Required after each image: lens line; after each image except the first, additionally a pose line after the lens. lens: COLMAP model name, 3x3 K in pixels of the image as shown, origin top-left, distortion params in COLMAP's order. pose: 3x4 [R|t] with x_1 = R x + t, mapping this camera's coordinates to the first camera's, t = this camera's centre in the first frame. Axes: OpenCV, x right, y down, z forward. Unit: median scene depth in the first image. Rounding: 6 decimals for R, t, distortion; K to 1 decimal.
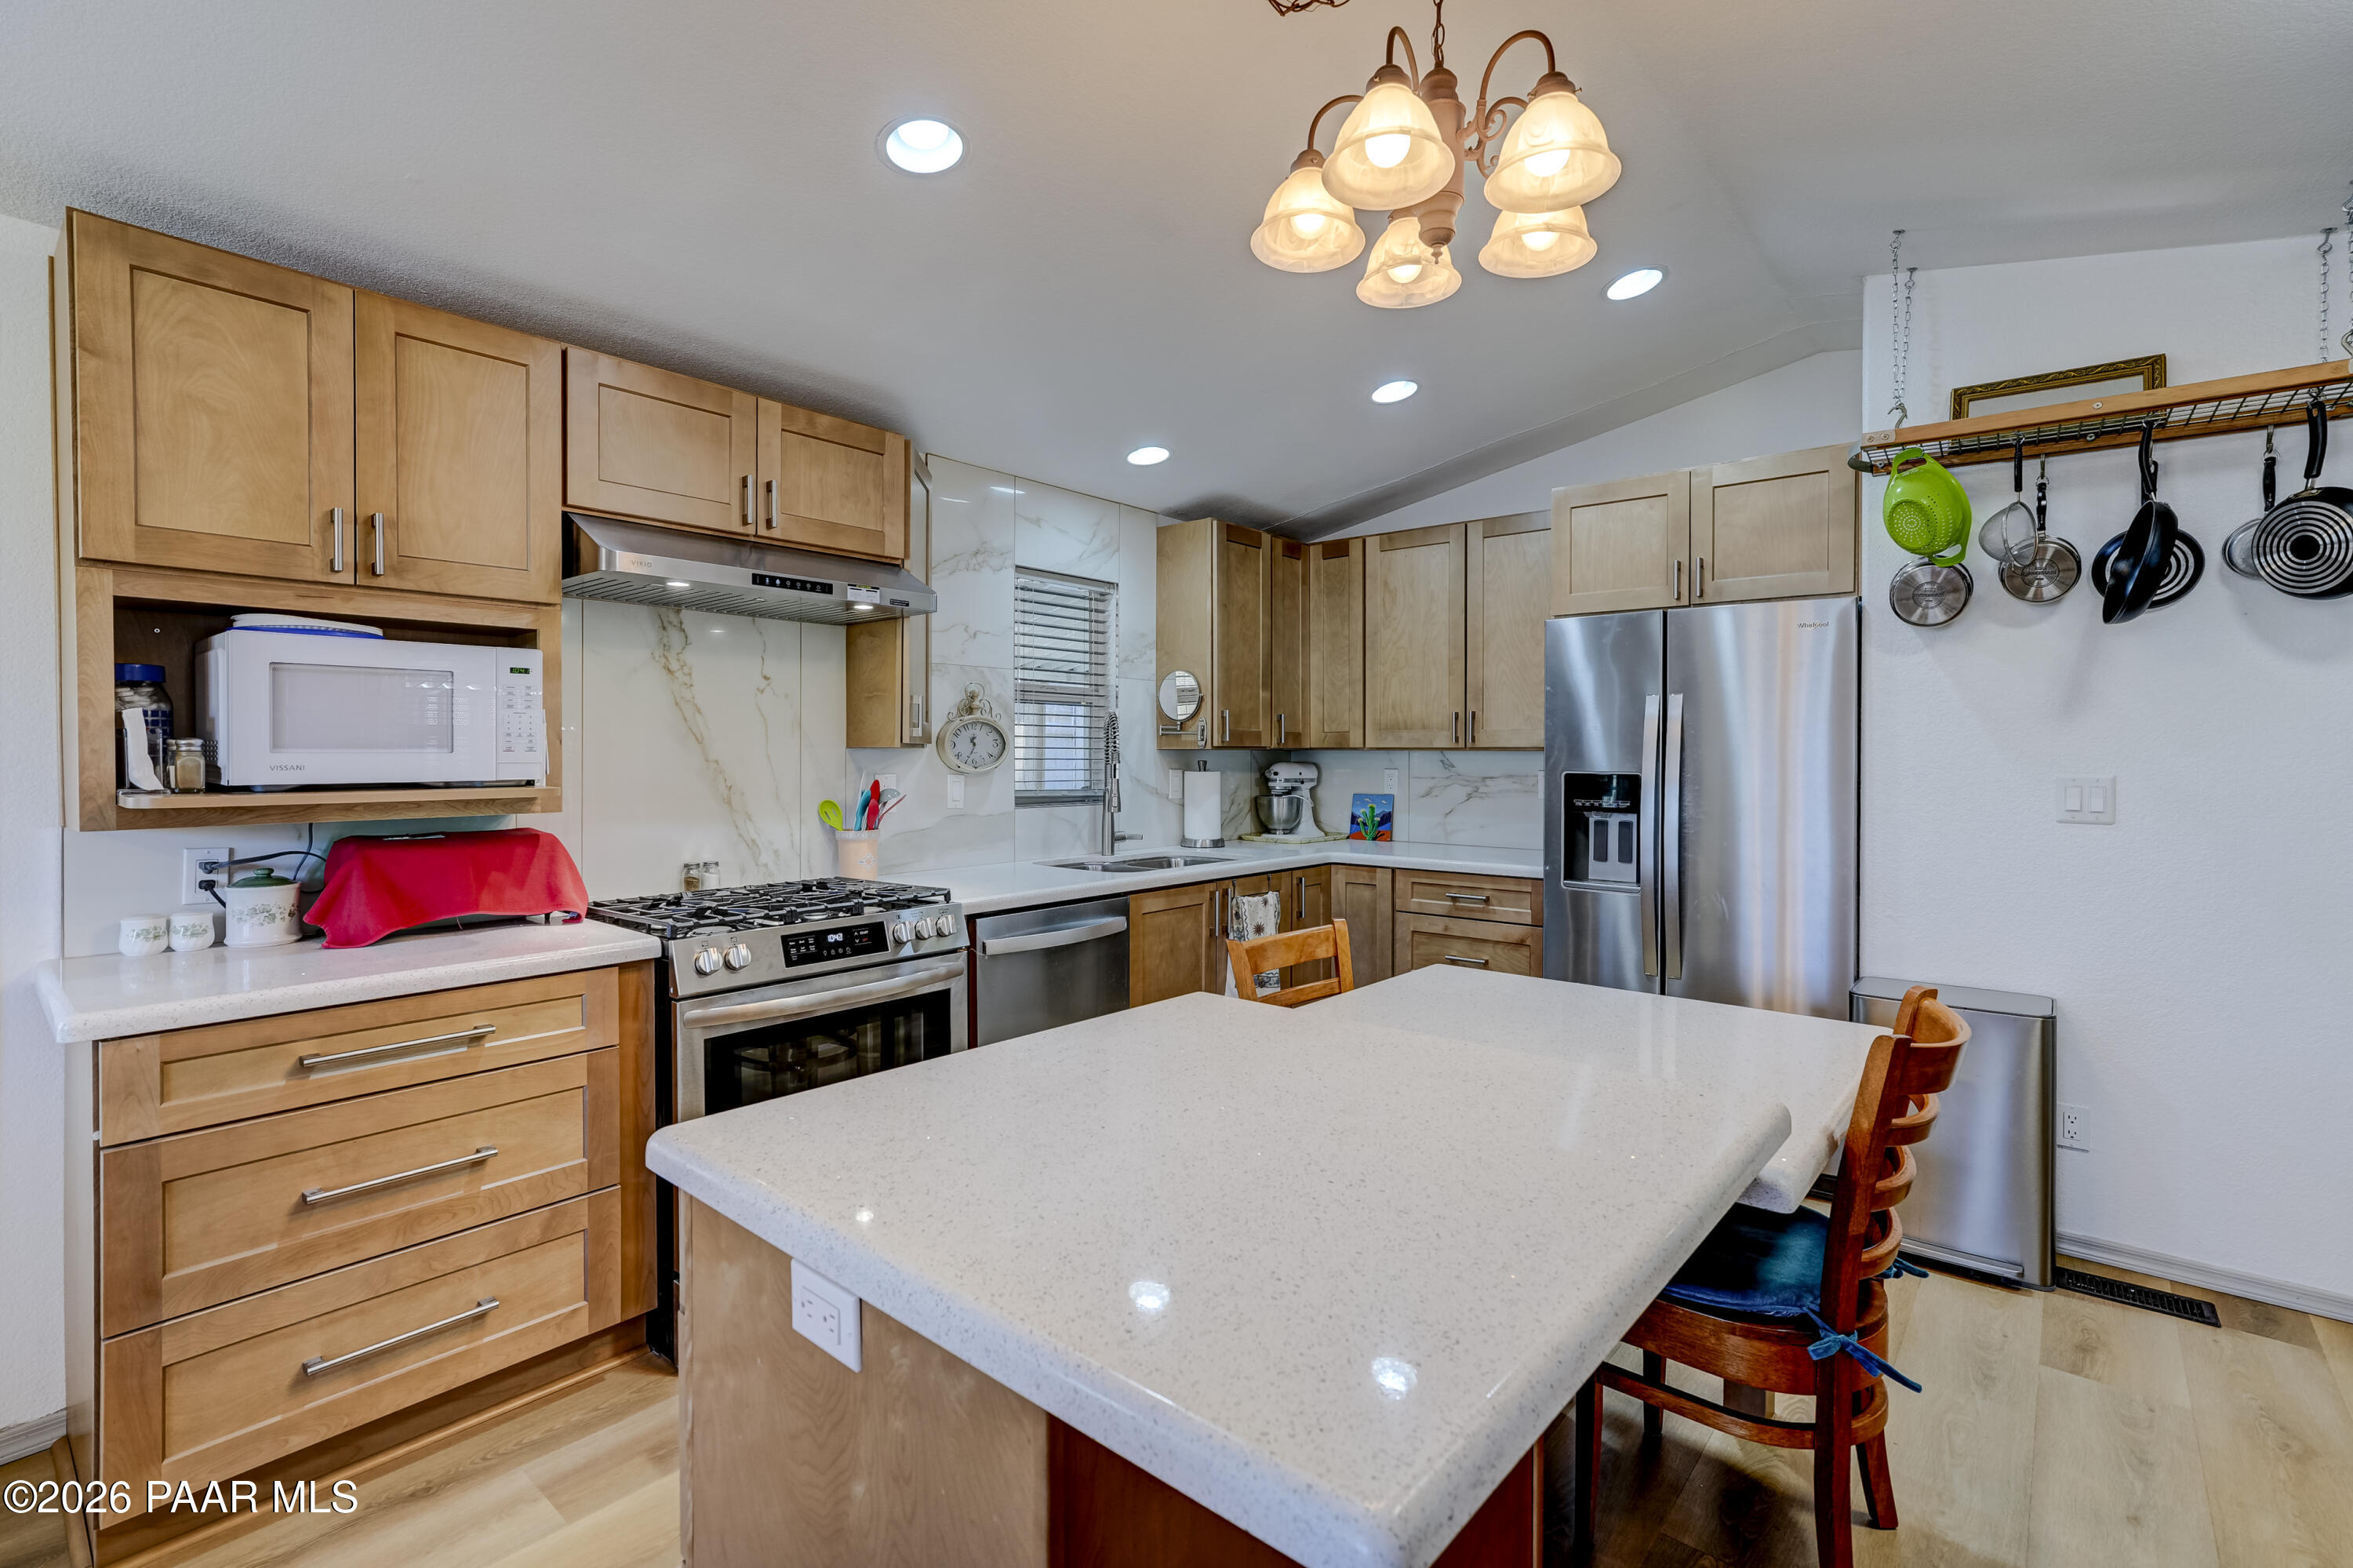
lens RADIAL K [[1076.2, 0, 1167.5], [0, 1076.2, 755.3], [0, 0, 1]] dist [0.002446, 0.001049]
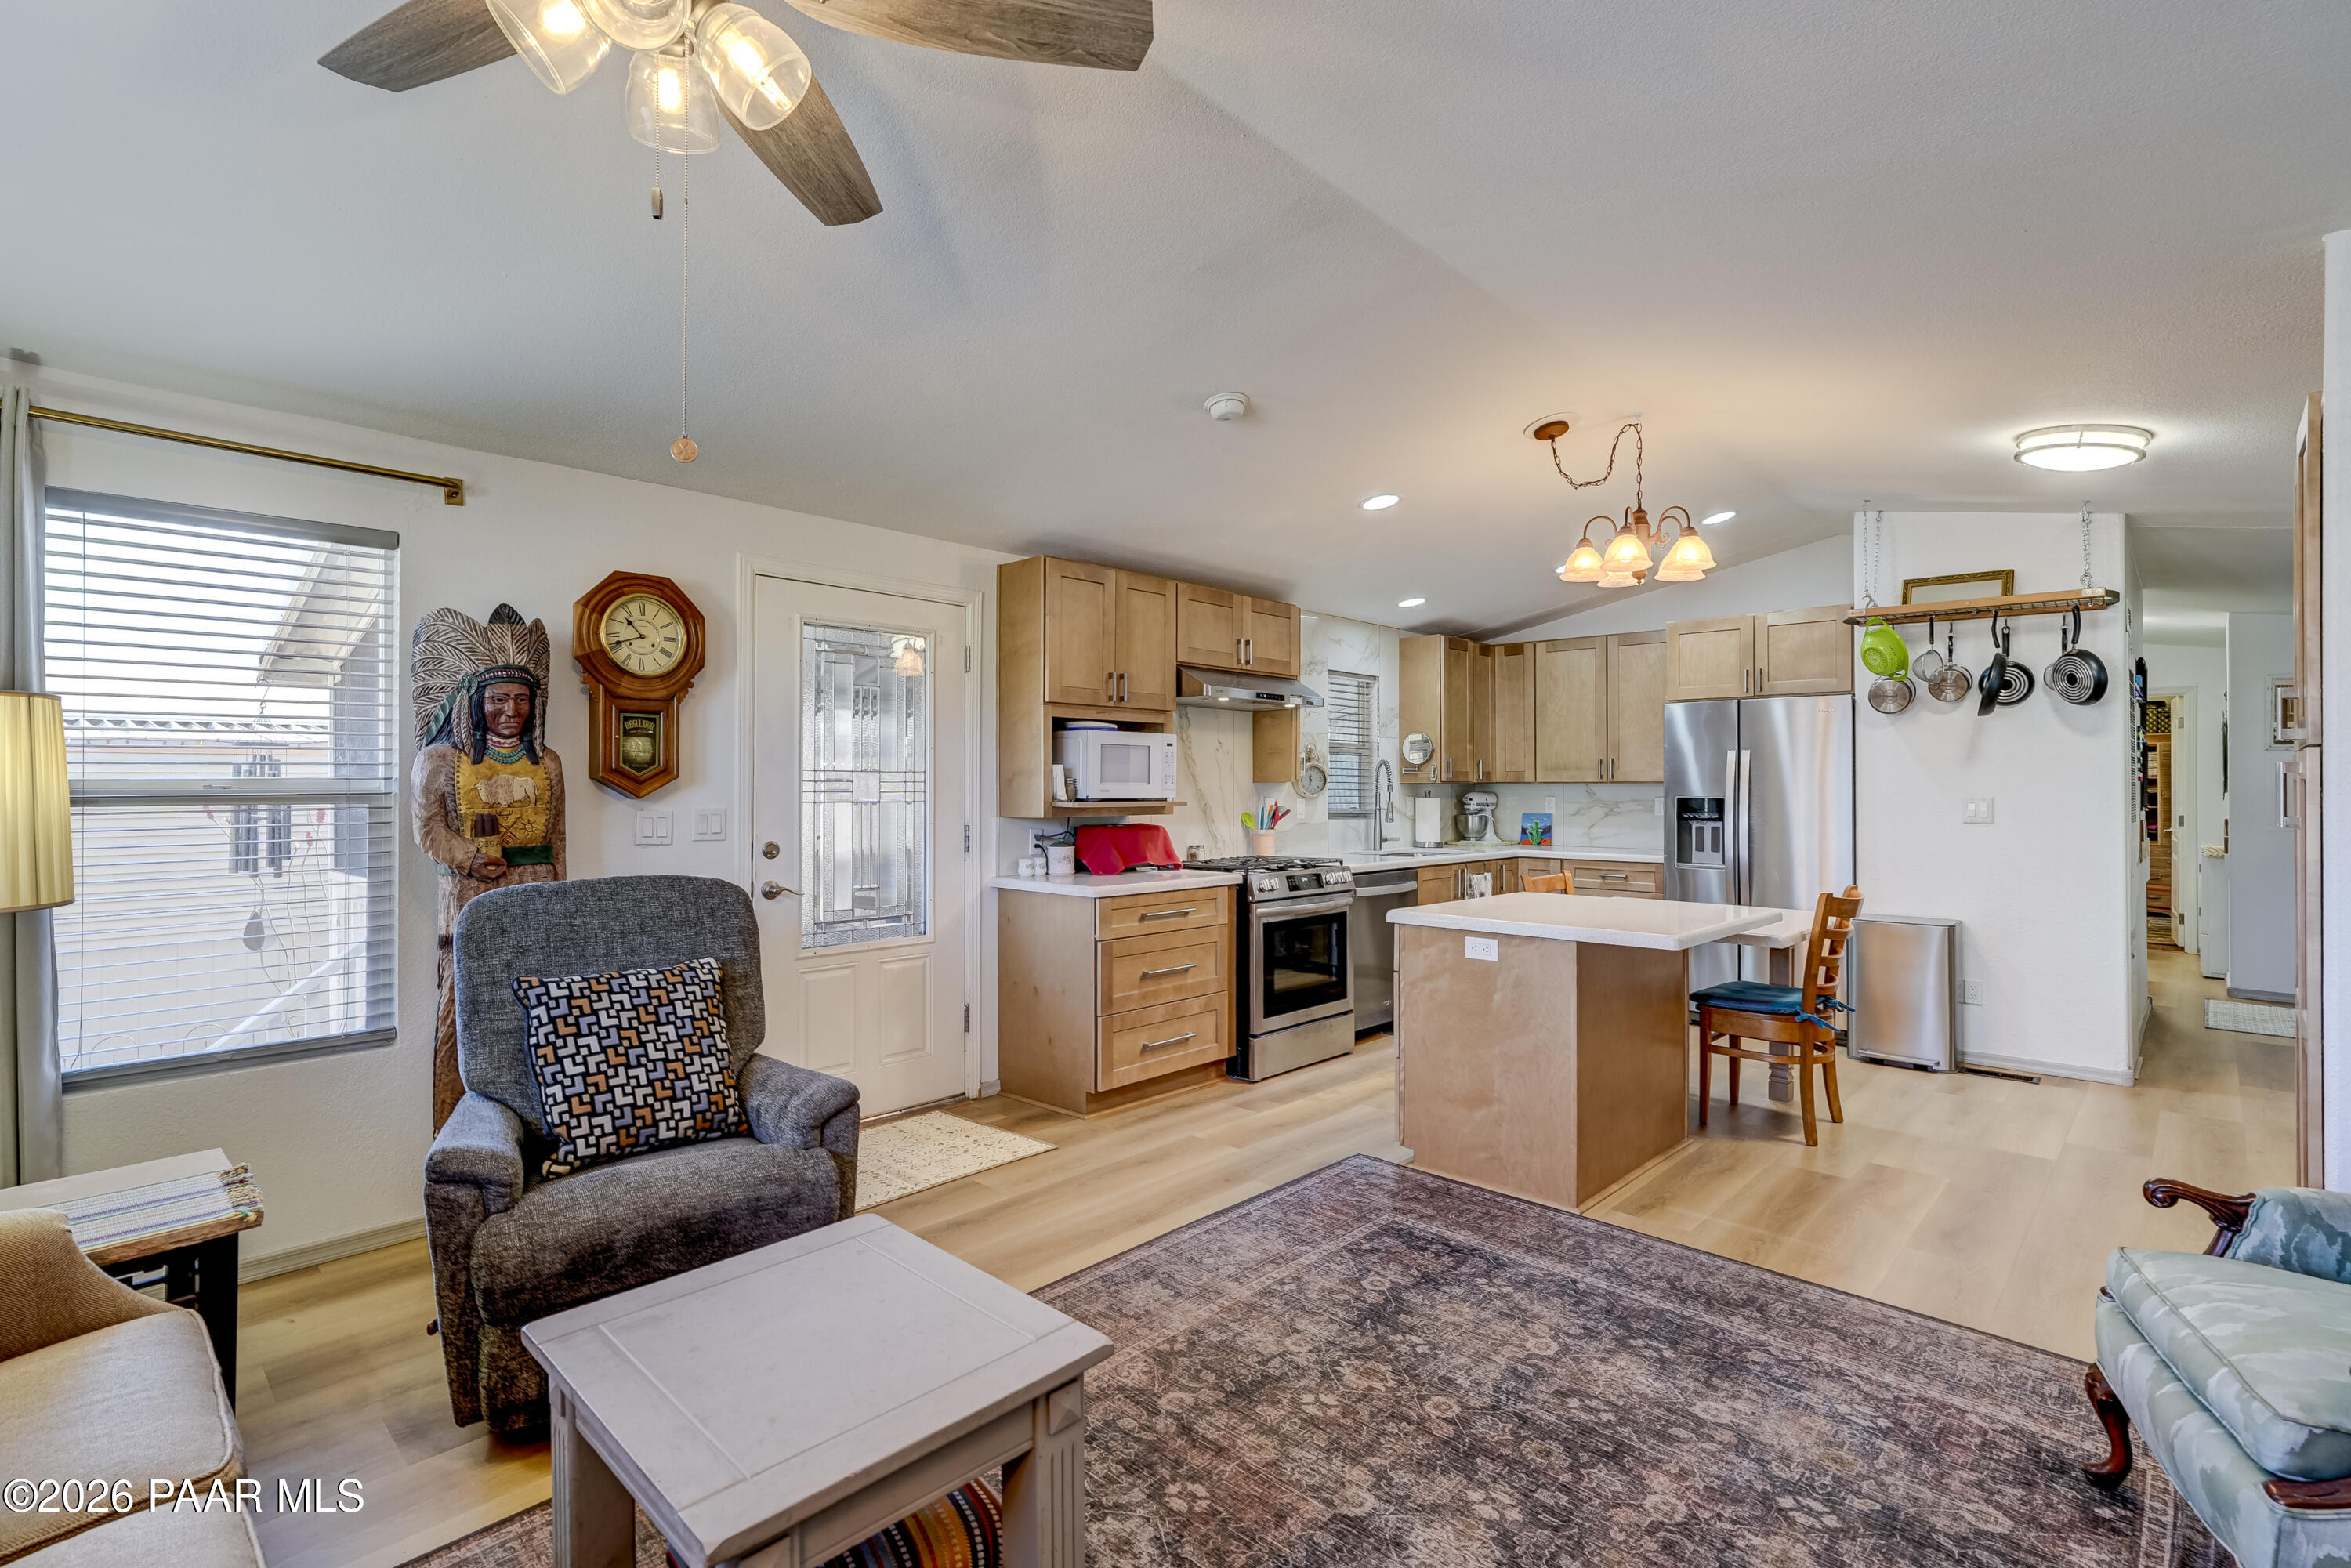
lens RADIAL K [[1089.5, 0, 1168.1], [0, 1089.5, 779.5], [0, 0, 1]] dist [0.002501, 0.001769]
pose [[0.998554, -0.001023, -0.053742, -0.323090], [0.000439, 0.999941, -0.010885, 0.007313], [0.053750, 0.010846, 0.998496, -0.716166]]
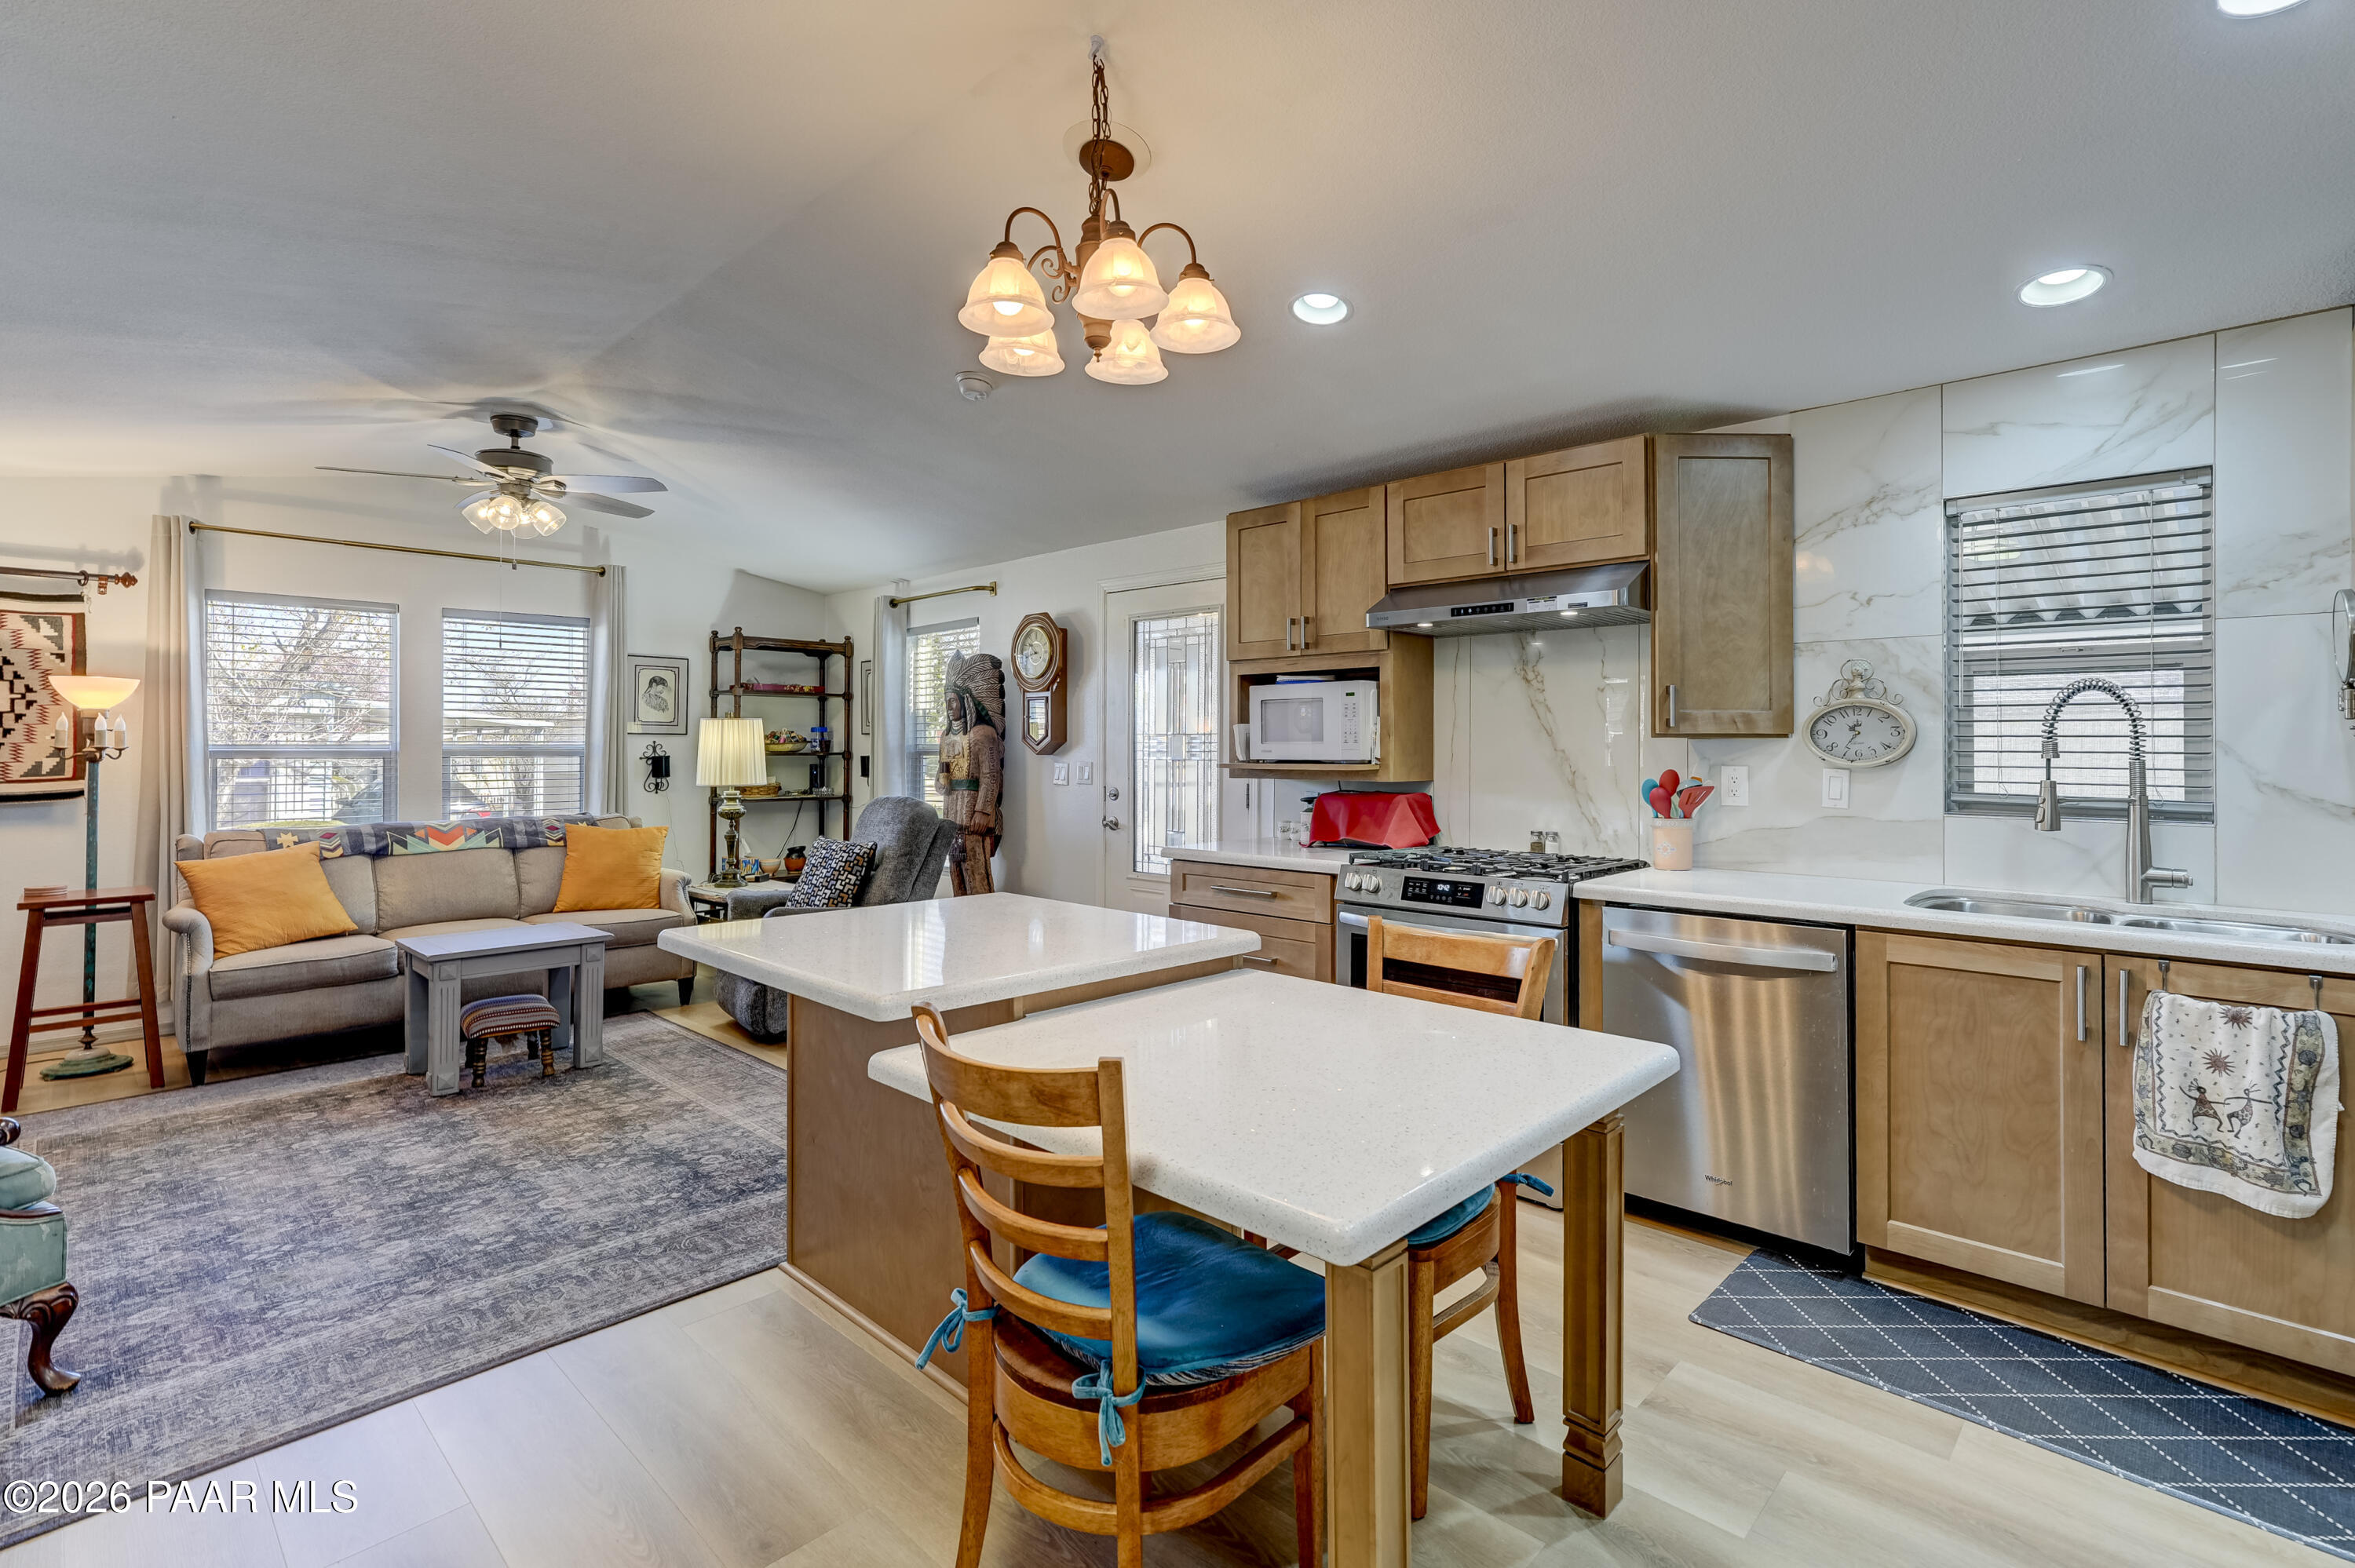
lens RADIAL K [[1094.3, 0, 1194.9], [0, 1094.3, 740.3], [0, 0, 1]] dist [-0.017897, 0.012918]
pose [[-0.043660, -0.006784, -0.999023, 0.721090], [-0.002725, 0.999974, -0.006671, 0.002660], [0.999043, 0.002431, -0.043678, 0.548024]]
